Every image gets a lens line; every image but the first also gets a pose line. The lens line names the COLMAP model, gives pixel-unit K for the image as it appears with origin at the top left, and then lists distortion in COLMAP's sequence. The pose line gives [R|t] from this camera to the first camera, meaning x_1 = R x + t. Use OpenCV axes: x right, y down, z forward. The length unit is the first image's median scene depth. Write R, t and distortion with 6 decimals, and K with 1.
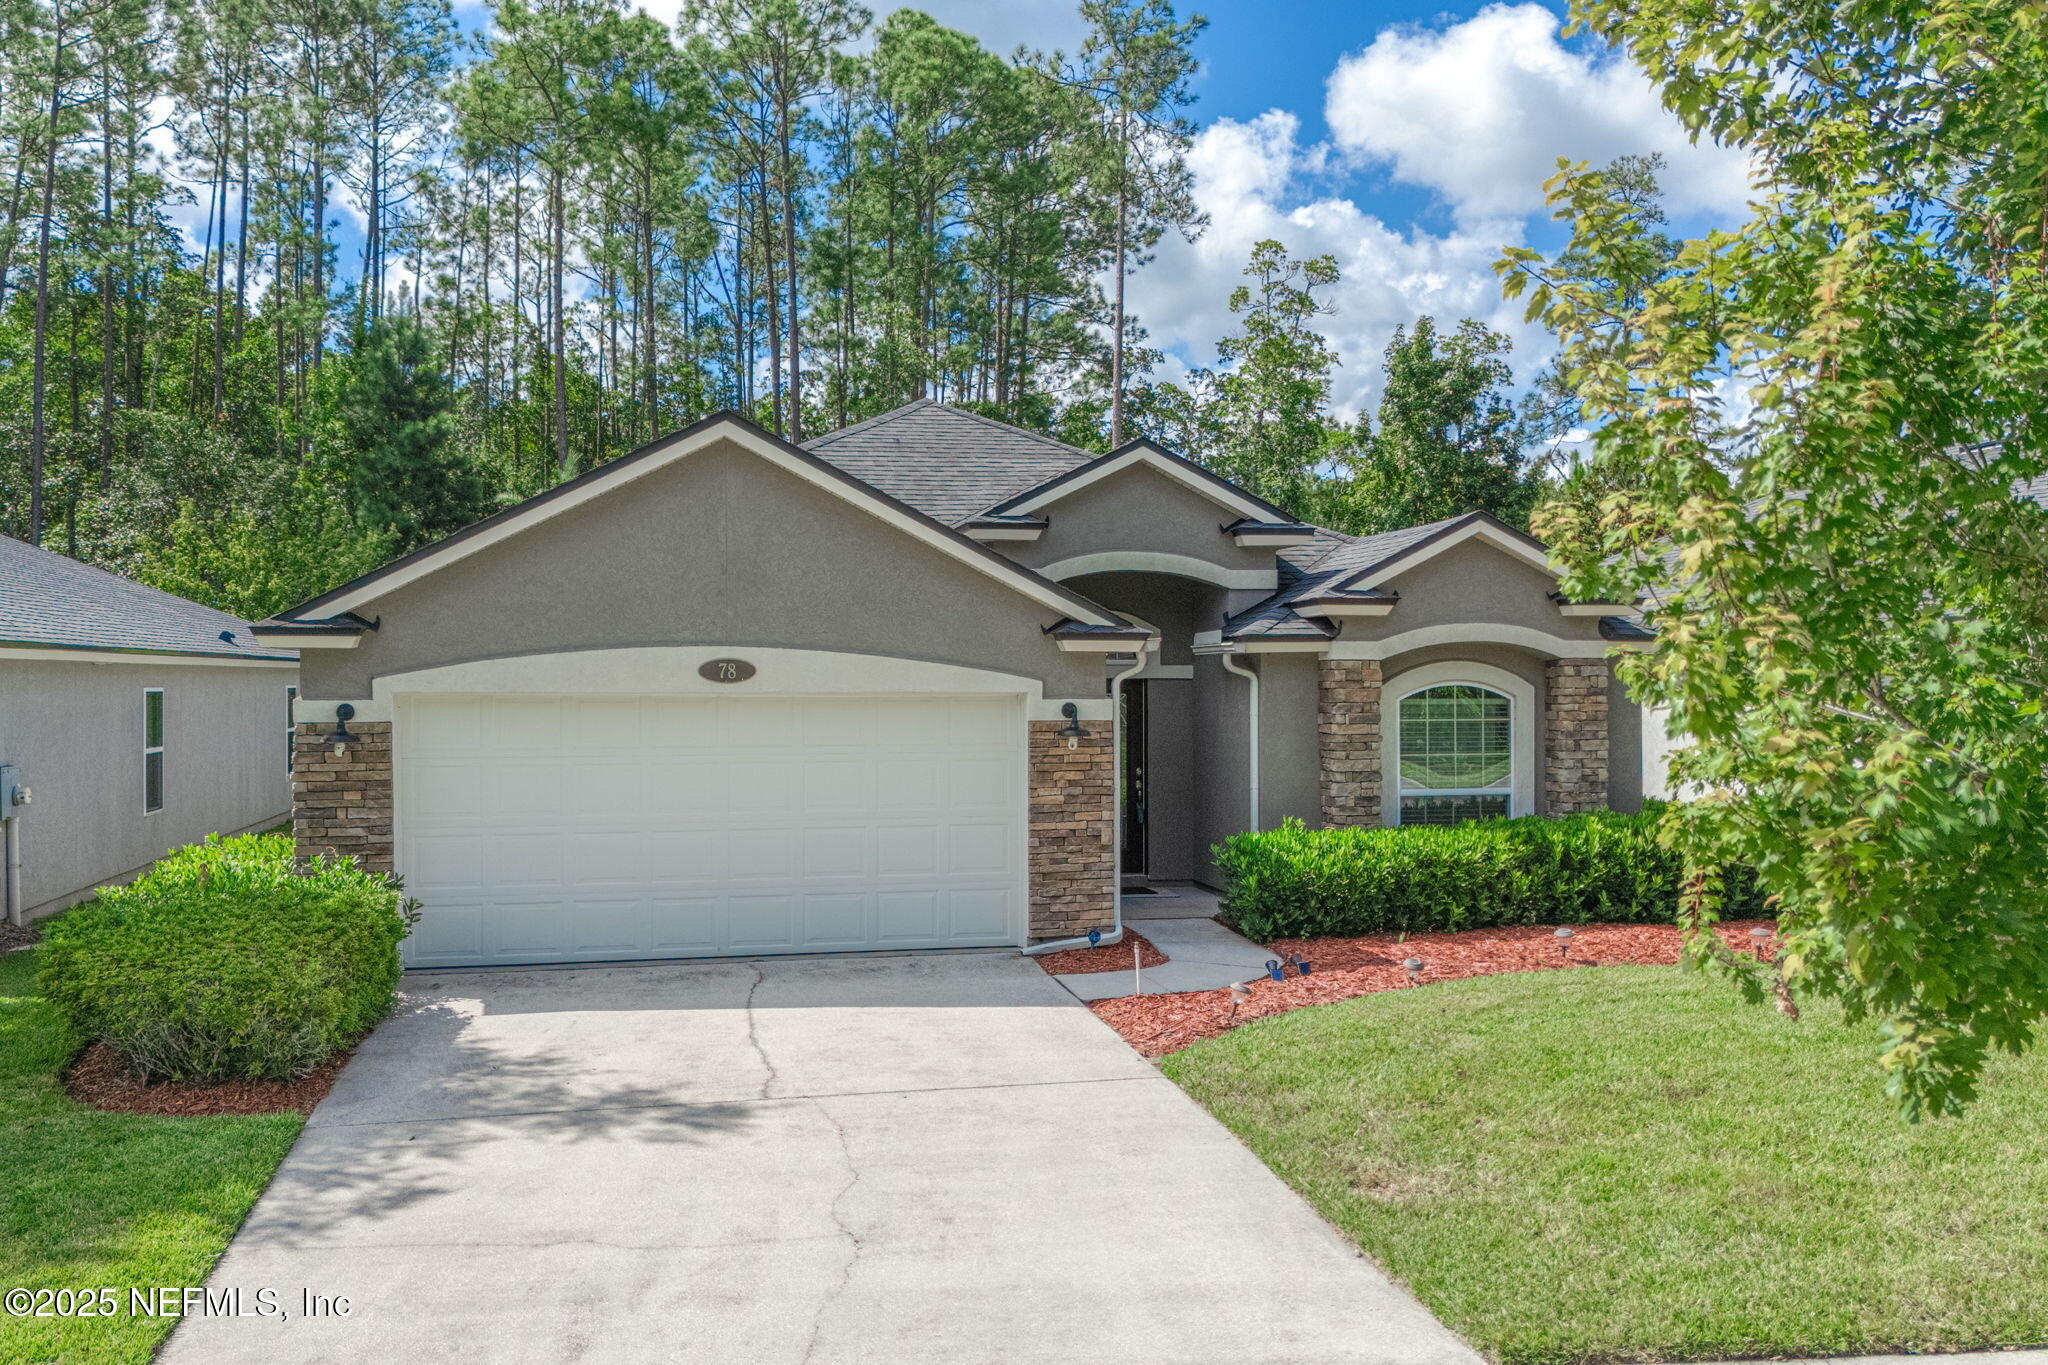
lens RADIAL K [[2045.2, 0, 1024.0], [0, 2045.2, 682.5], [0, 0, 1]] dist [0.002483, -0.023641]
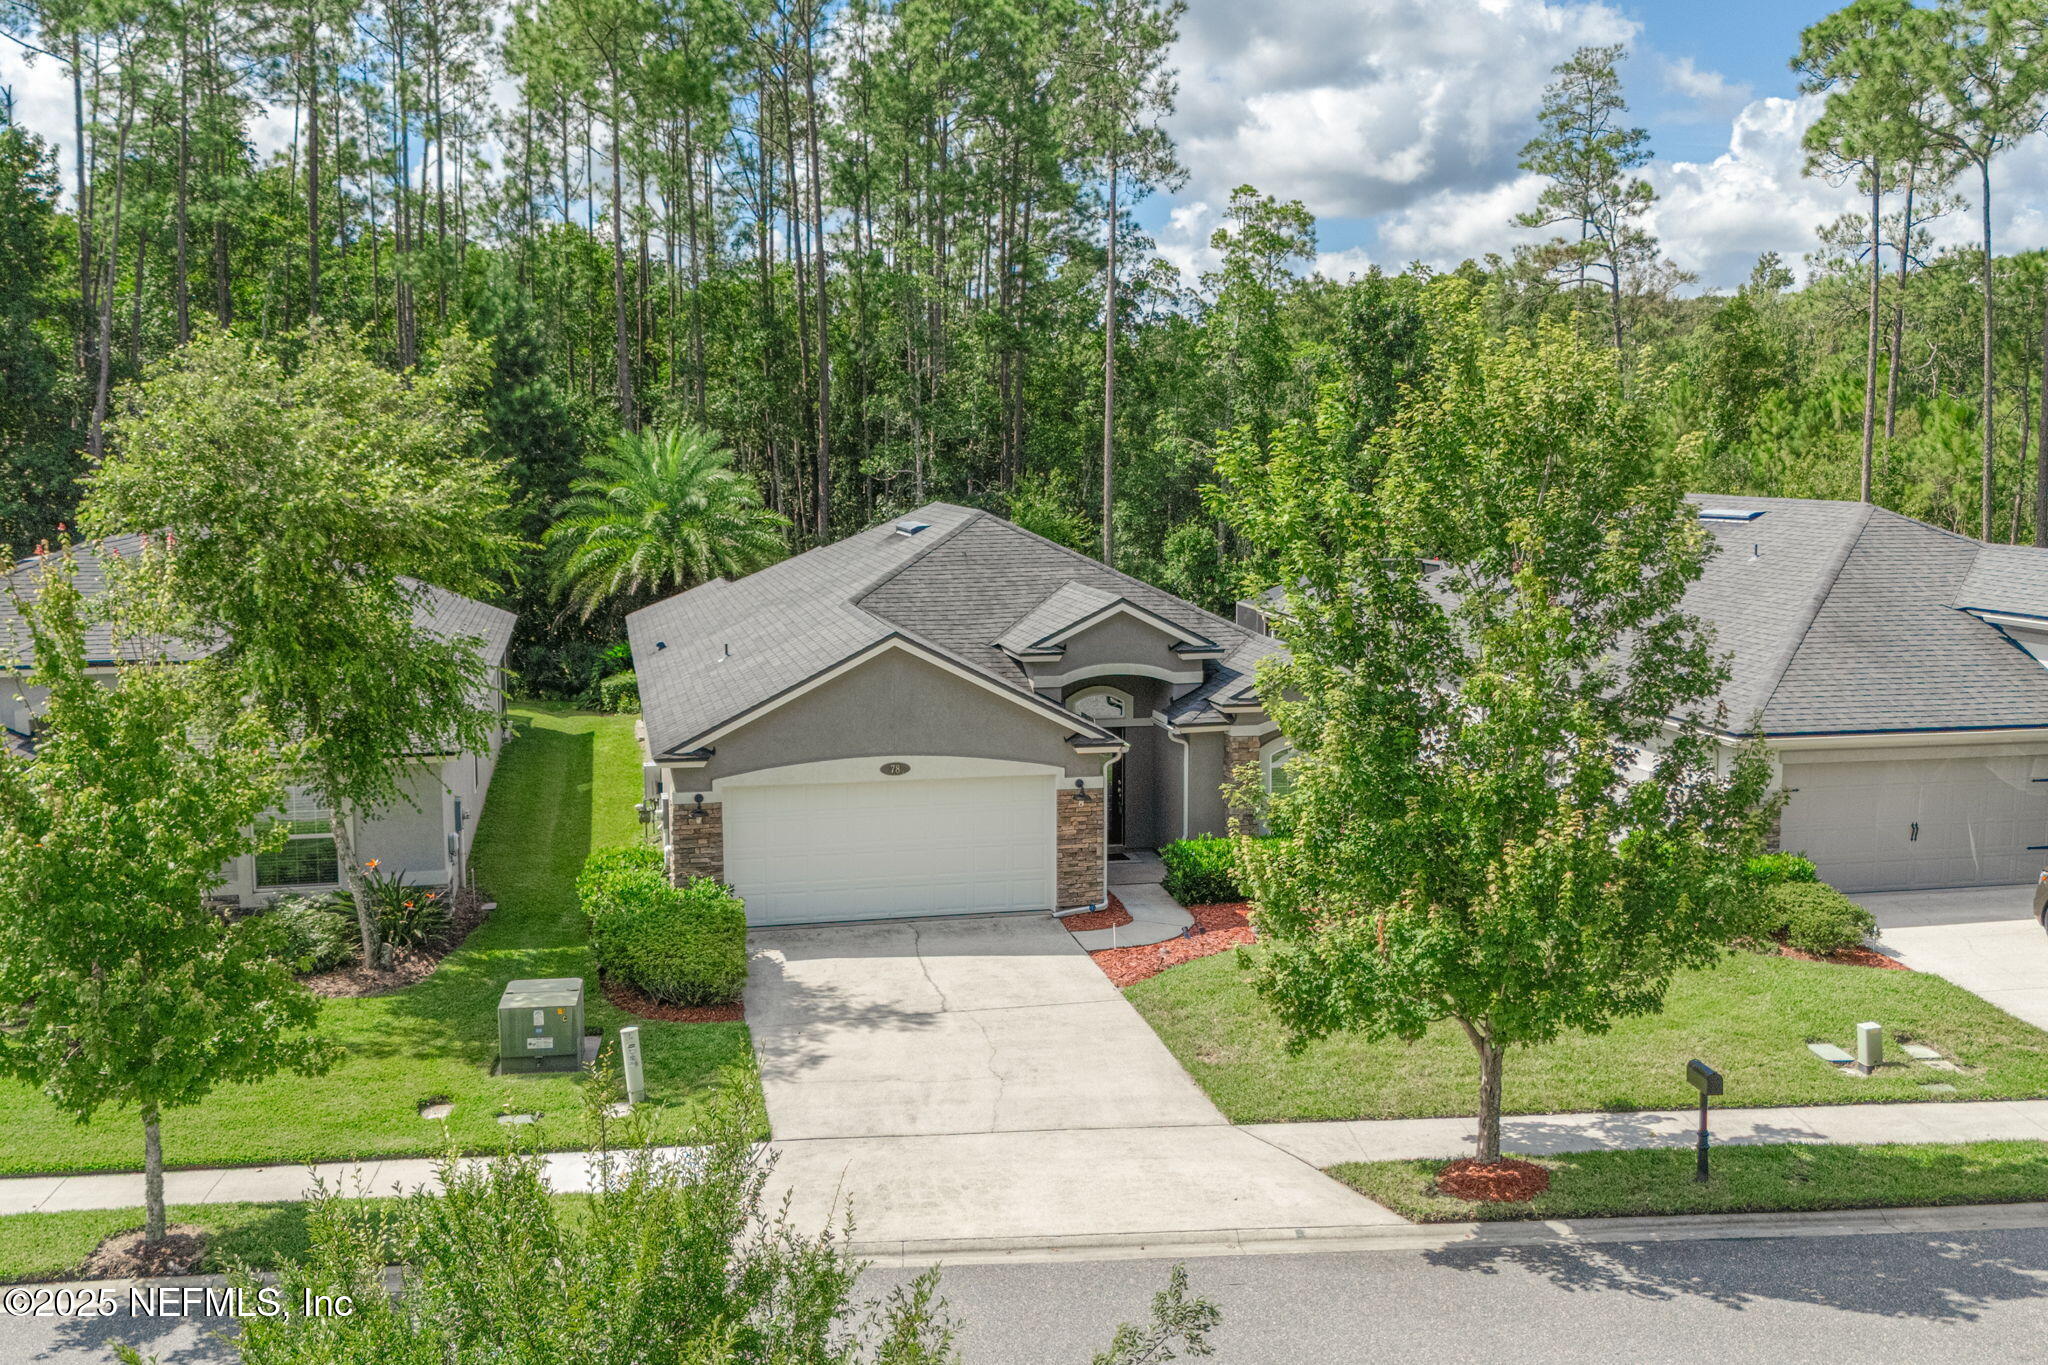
lens RADIAL K [[2447.2, 0, 1020.7], [0, 2447.2, 635.5], [0, 0, 1]] dist [0.013223, -0.012831]
pose [[0.999971, -0.000044, 0.007582, -0.046683], [-0.000785, 0.994003, 0.109354, -0.357080], [-0.007541, -0.109357, 0.993974, -1.155867]]
